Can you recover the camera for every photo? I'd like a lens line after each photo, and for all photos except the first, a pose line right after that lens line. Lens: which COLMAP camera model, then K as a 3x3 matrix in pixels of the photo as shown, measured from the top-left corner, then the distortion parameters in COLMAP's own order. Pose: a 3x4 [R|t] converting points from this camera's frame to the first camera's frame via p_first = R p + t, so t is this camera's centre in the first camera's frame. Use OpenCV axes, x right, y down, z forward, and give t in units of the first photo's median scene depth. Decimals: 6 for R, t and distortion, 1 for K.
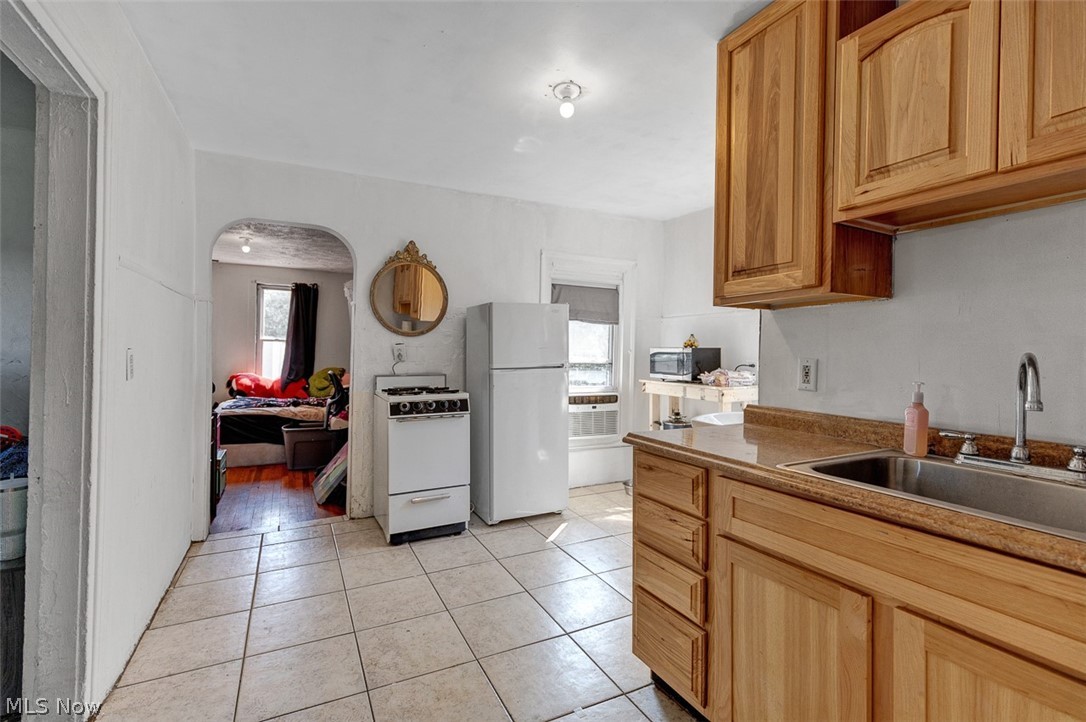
lens RADIAL K [[503.4, 0, 538.3], [0, 503.4, 353.1], [0, 0, 1]] dist [-0.003902, -0.000309]
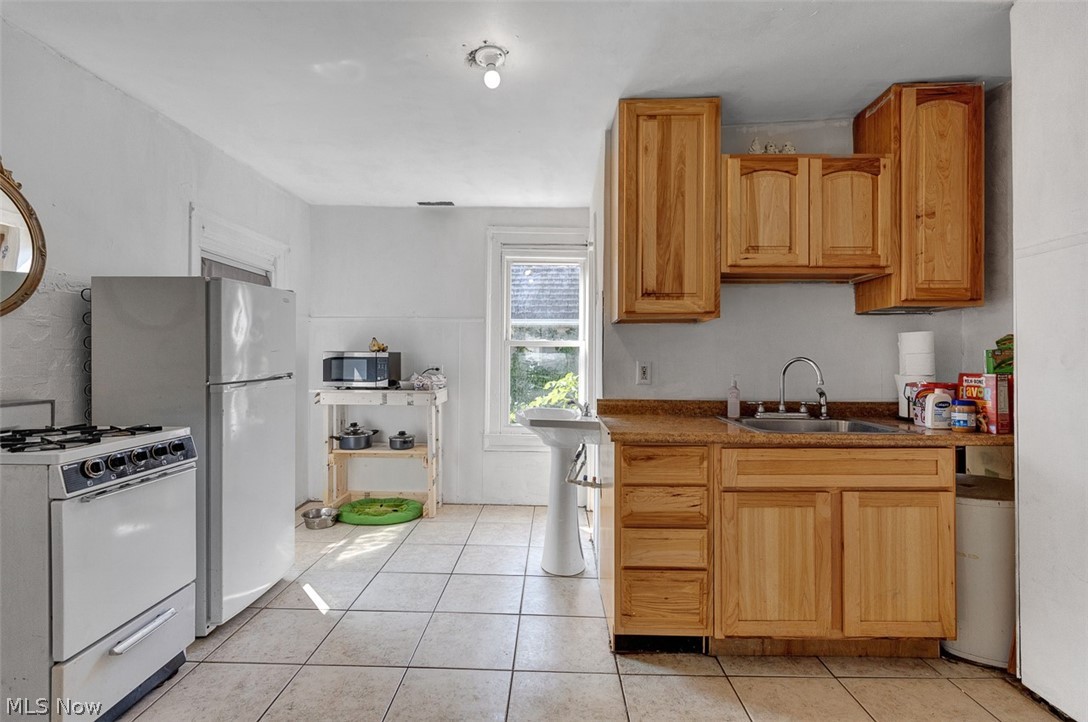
lens RADIAL K [[497.0, 0, 544.0], [0, 497.0, 361.0], [0, 0, 1]] dist [0.003301, 0.000083]
pose [[0.456985, -0.009373, 0.889425, -0.871881], [0.002353, 0.999954, 0.009329, -0.003987], [-0.889471, -0.002170, 0.456986, 0.678542]]
